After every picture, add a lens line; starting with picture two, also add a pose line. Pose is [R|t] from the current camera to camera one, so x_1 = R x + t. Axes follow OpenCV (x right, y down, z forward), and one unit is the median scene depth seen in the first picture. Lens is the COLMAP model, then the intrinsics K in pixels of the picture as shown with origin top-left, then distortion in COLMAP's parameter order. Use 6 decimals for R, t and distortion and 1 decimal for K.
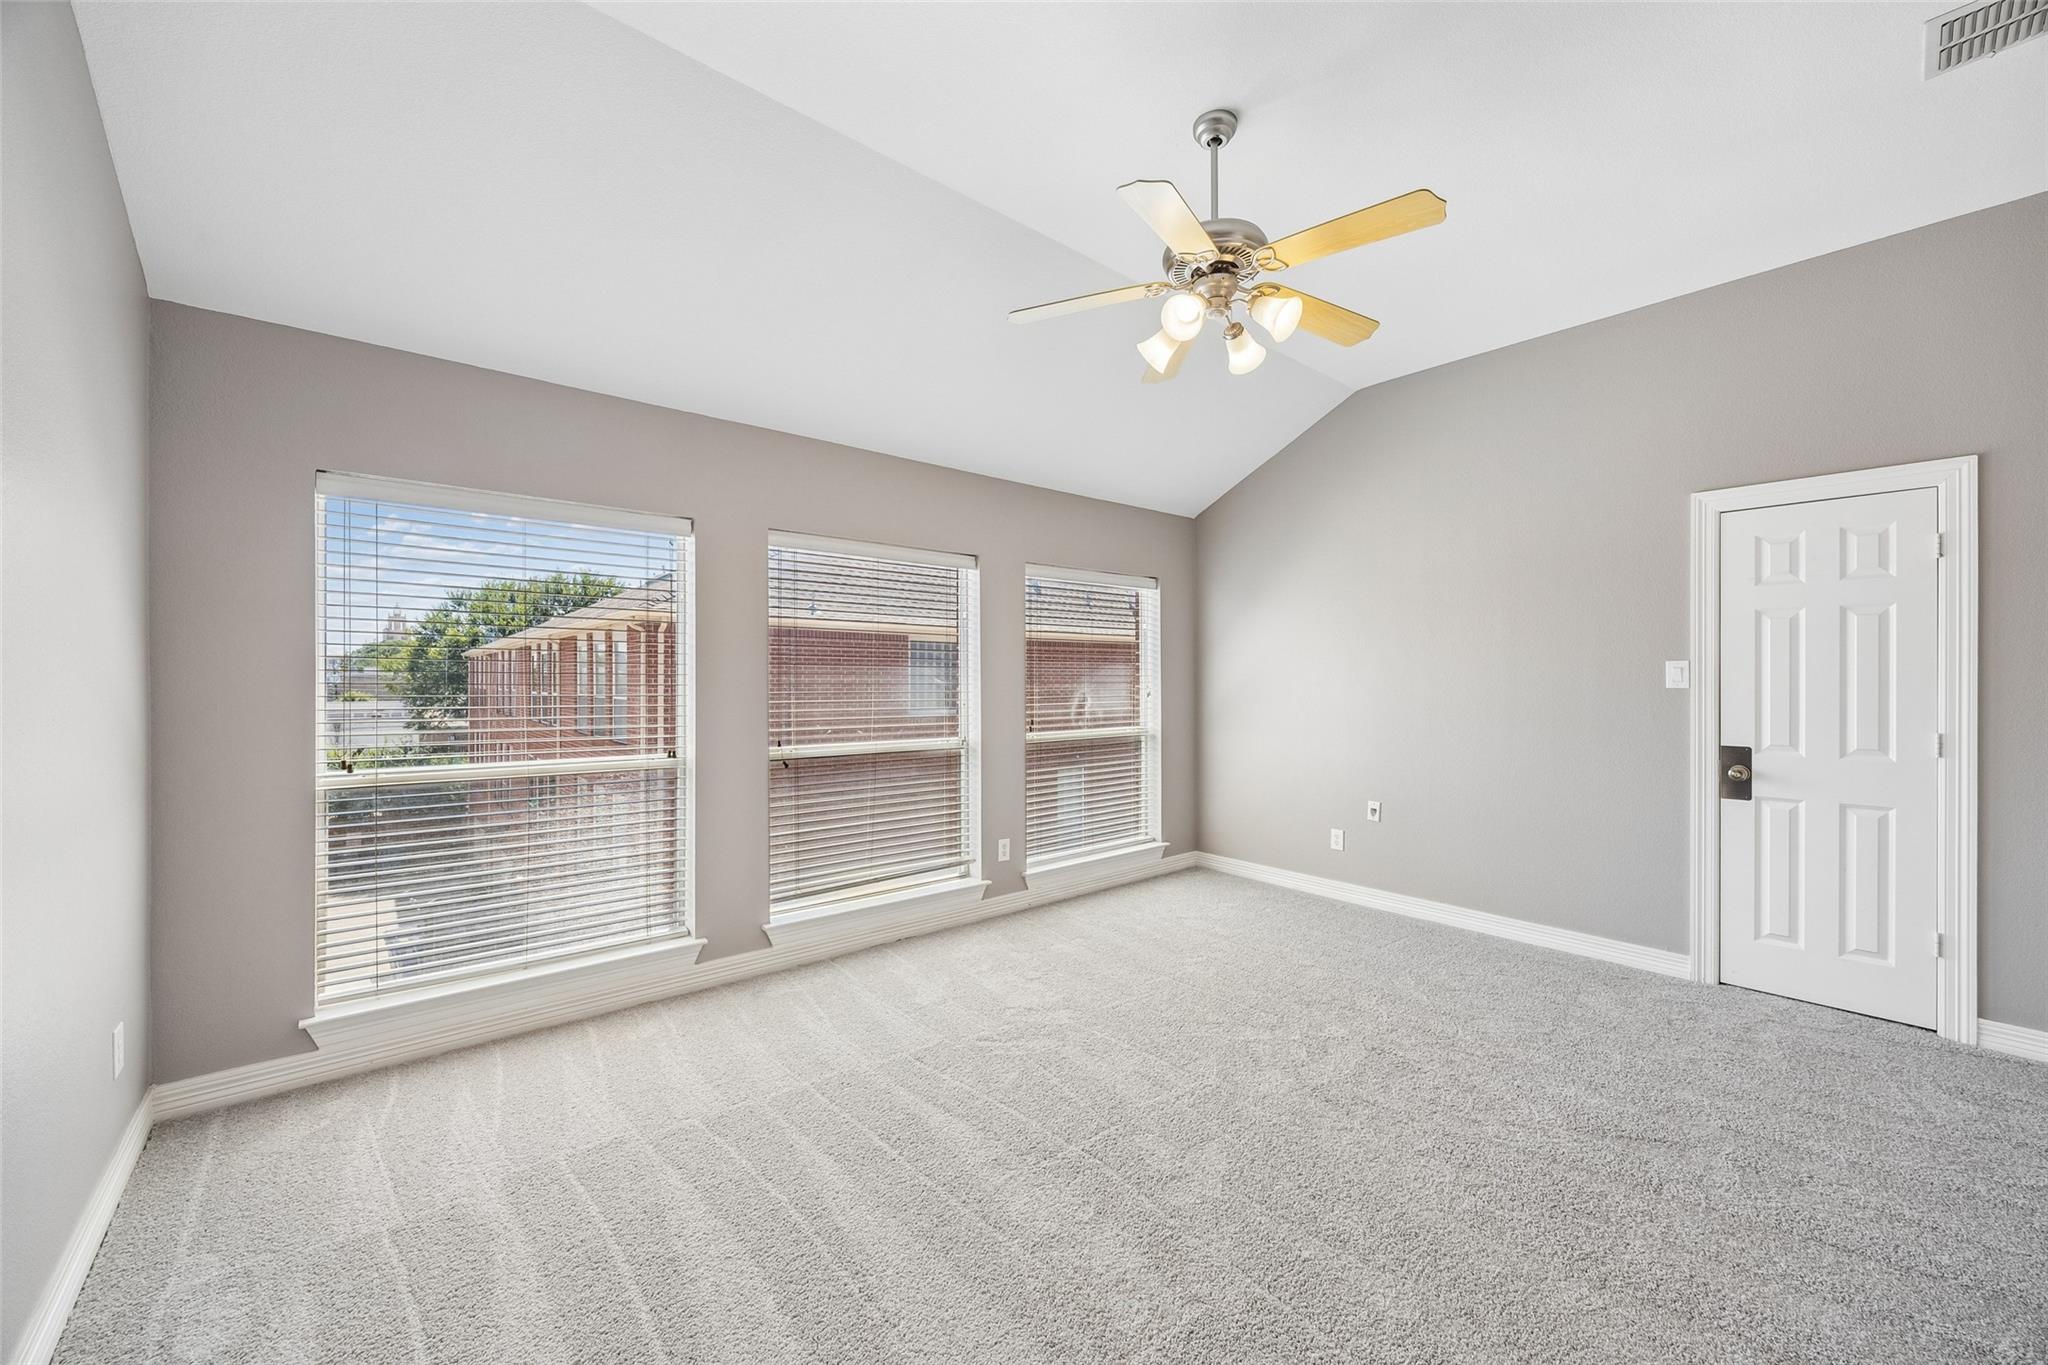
lens RADIAL K [[779.2, 0, 1011.9], [0, 779.2, 680.8], [0, 0, 1]] dist [-0.003615, -0.000200]
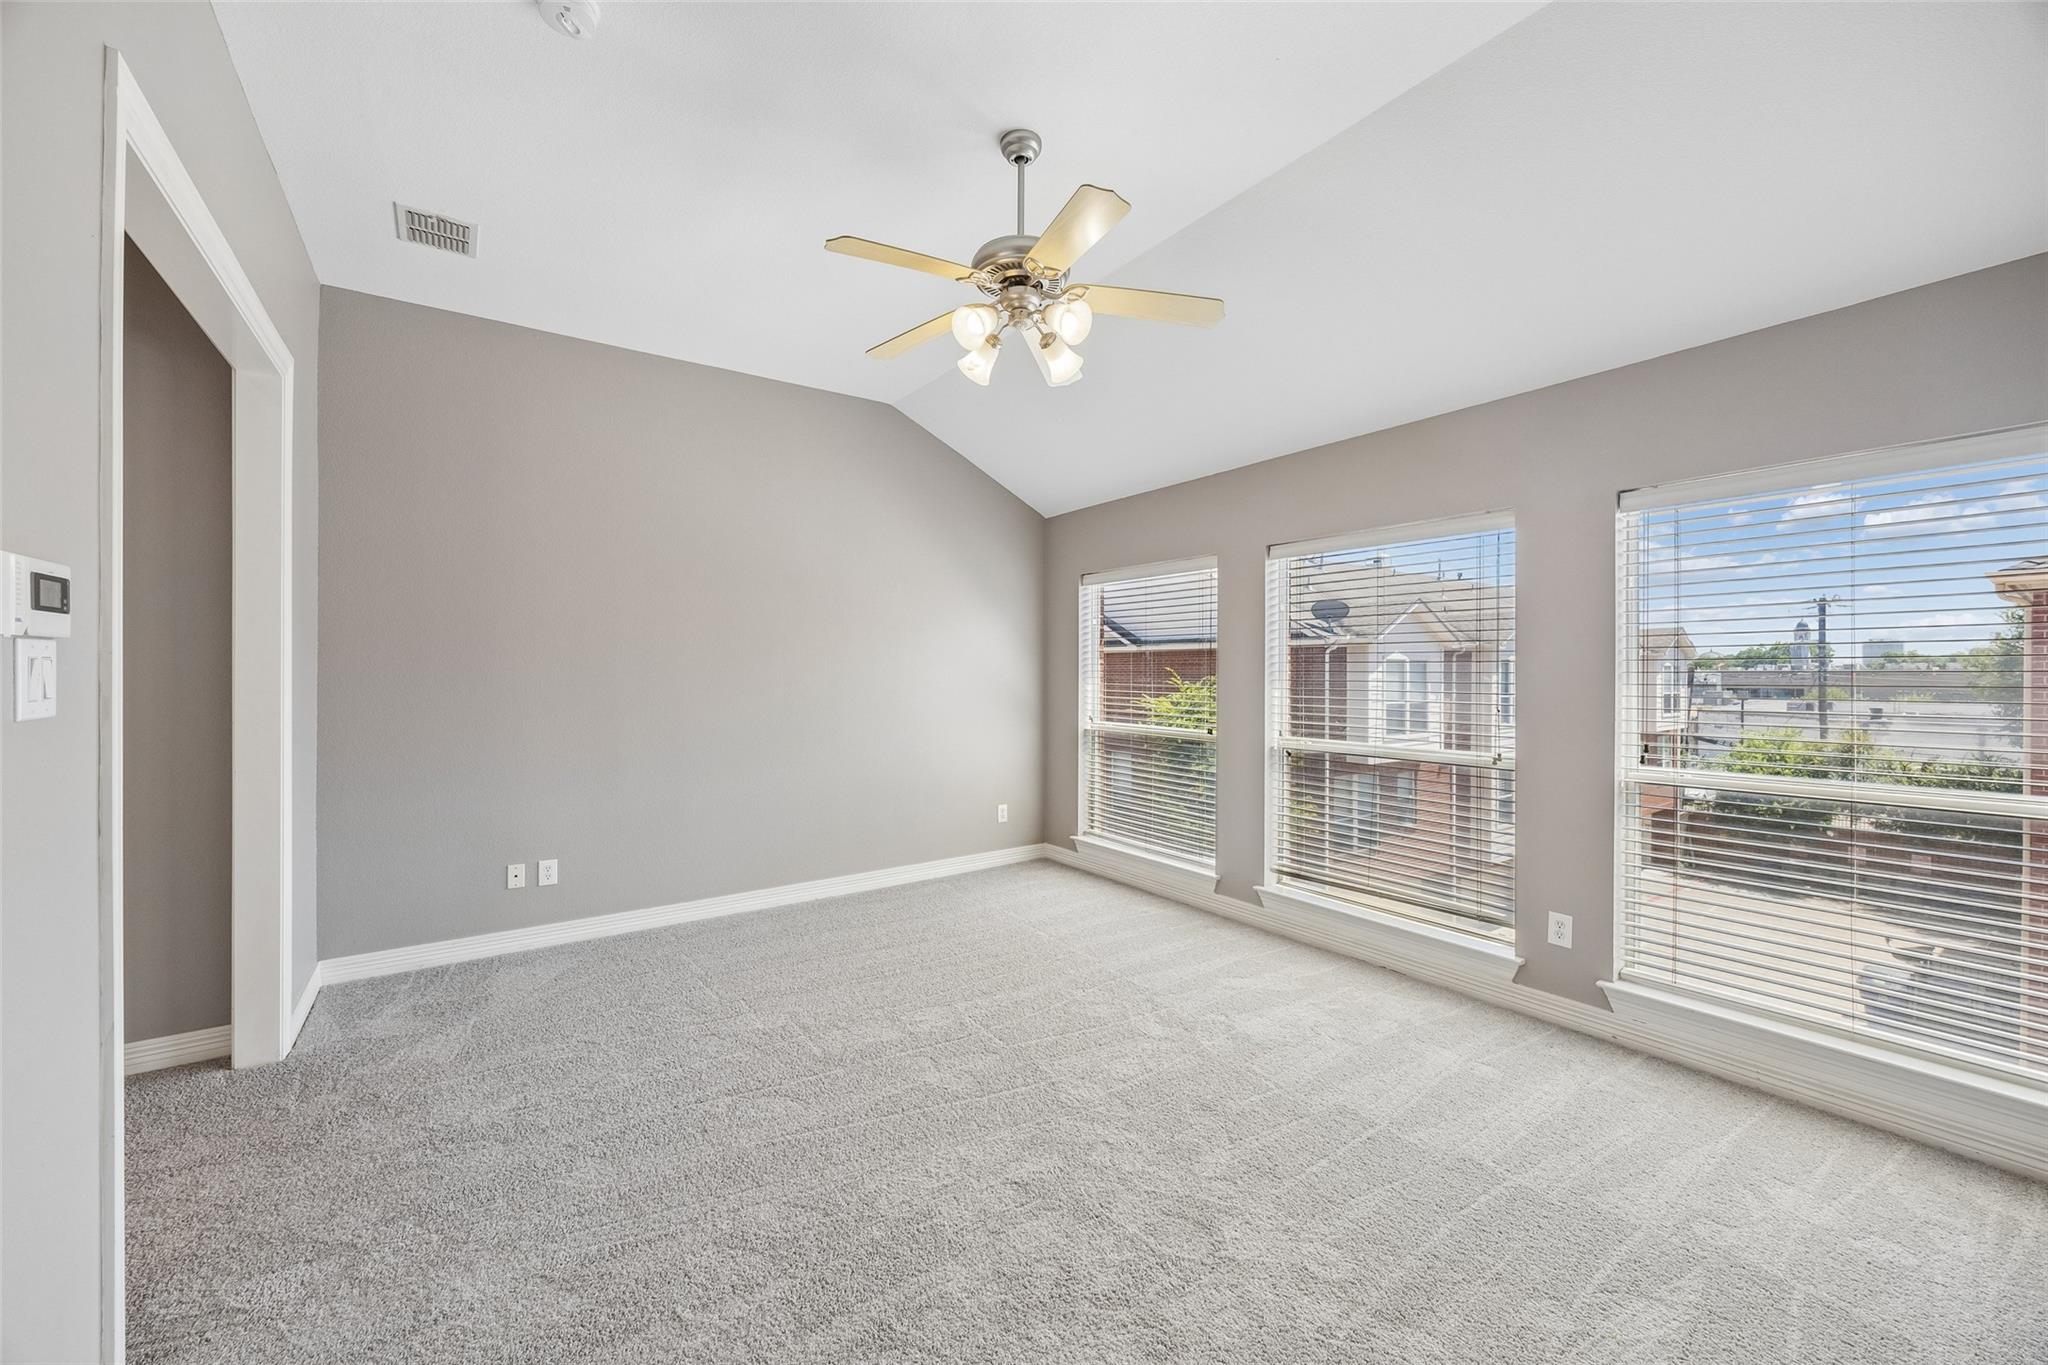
lens RADIAL K [[779.2, 0, 1021.5], [0, 779.2, 670.1], [0, 0, 1]] dist [-0.003615, -0.000200]
pose [[-0.076097, -0.007010, -0.997076, 0.725720], [-0.009659, 0.999934, -0.006293, 0.000401], [0.997054, 0.009152, -0.076160, 0.605116]]
